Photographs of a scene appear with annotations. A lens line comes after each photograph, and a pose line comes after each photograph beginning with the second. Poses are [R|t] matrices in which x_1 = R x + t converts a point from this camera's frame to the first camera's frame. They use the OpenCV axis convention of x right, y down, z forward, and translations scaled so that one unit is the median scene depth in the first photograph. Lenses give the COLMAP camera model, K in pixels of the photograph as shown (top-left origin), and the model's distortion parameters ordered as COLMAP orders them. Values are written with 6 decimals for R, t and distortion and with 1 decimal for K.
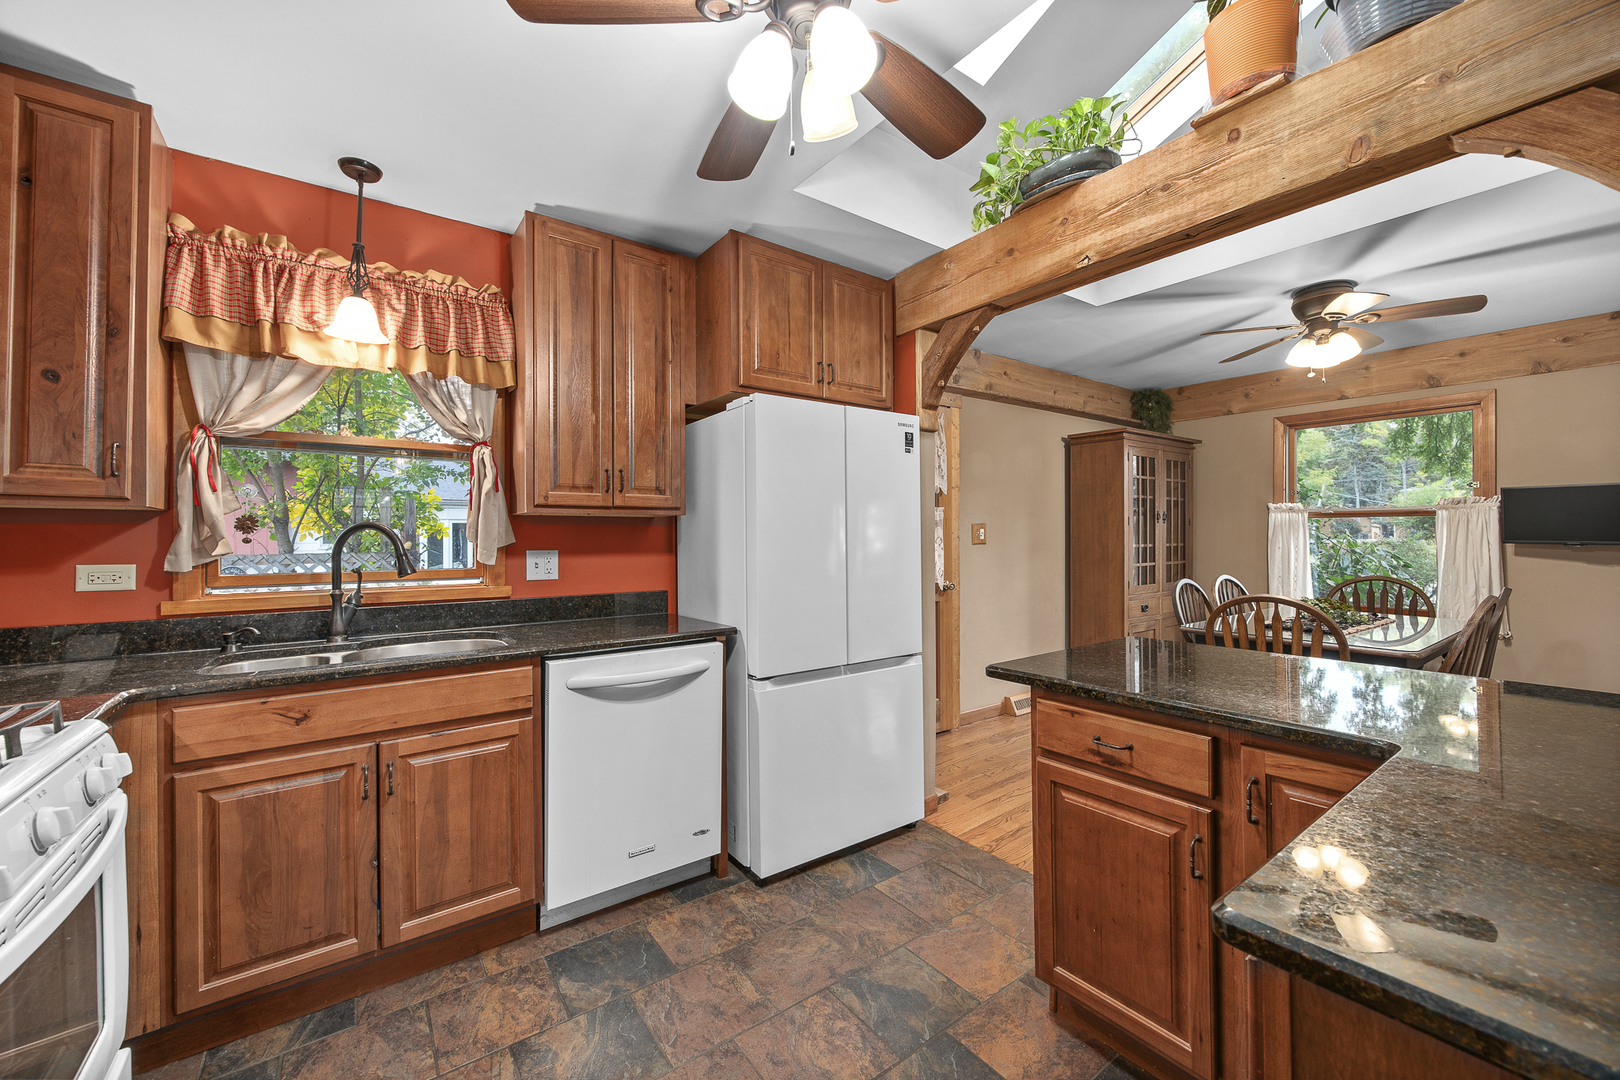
lens RADIAL K [[631.9, 0, 809.3], [0, 631.9, 538.0], [0, 0, 1]] dist [-0.001003, -0.000117]
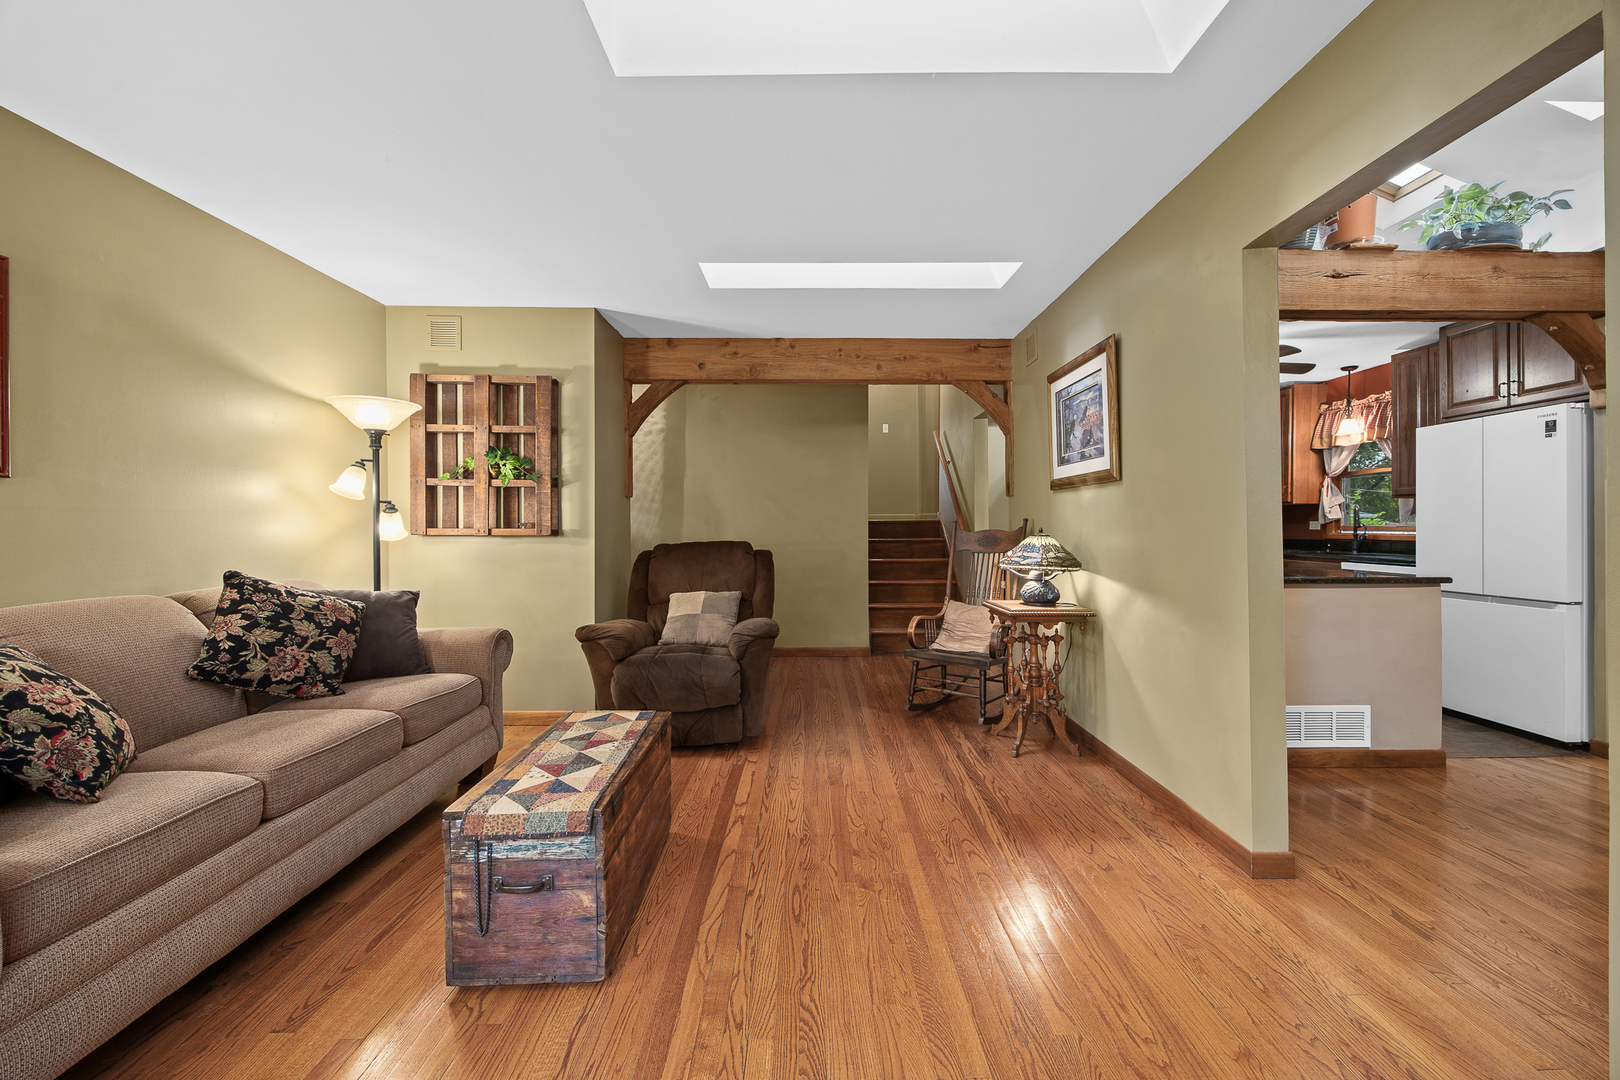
lens RADIAL K [[631.9, 0, 808.8], [0, 631.9, 532.7], [0, 0, 1]] dist [-0.001003, -0.000117]
pose [[-0.585005, 0.013663, -0.810915, 2.600068], [0.007231, 0.999906, 0.011630, 0.036322], [0.810998, 0.000940, -0.585049, 0.702002]]
